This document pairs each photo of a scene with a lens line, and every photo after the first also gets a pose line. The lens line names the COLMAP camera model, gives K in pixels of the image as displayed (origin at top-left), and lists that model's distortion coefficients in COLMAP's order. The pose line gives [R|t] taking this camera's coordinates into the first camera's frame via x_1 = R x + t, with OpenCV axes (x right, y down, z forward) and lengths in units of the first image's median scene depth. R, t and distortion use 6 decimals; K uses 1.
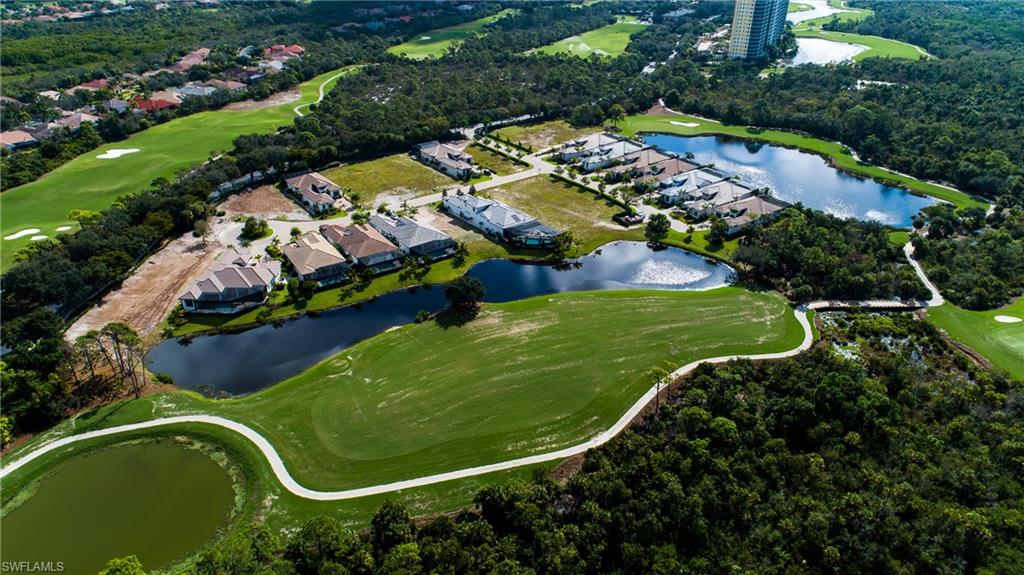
lens RADIAL K [[683.8, 0, 512.4], [0, 683.8, 287.8], [0, 0, 1]] dist [0.009108, 0.008341]
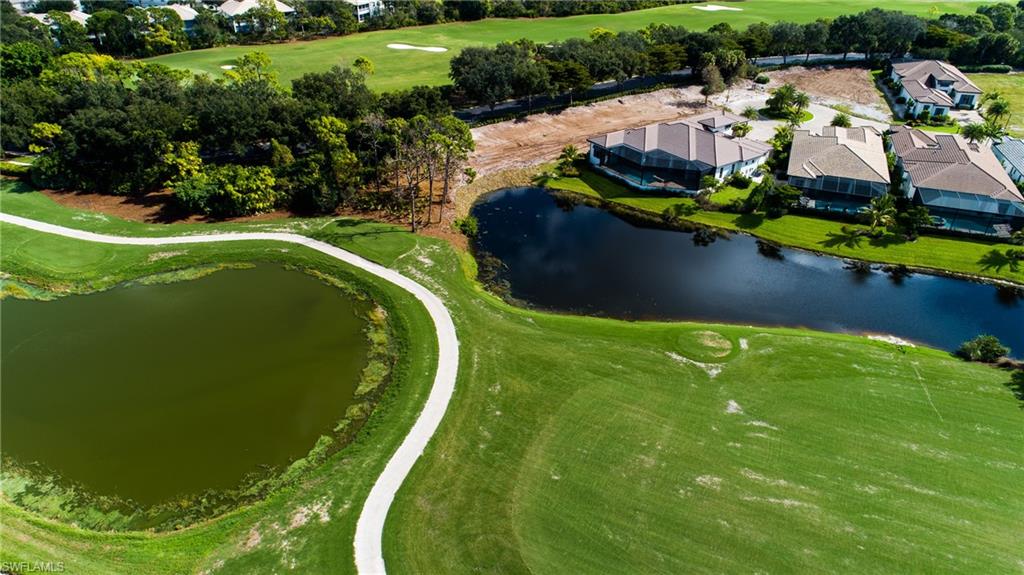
lens RADIAL K [[683.8, 0, 513.7], [0, 683.8, 290.7], [0, 0, 1]] dist [0.009108, 0.008341]
pose [[0.584659, 0.420733, -0.693655, -0.029452], [-0.389074, 0.895685, 0.215336, 0.030391], [0.711896, 0.143984, 0.687367, 0.519905]]
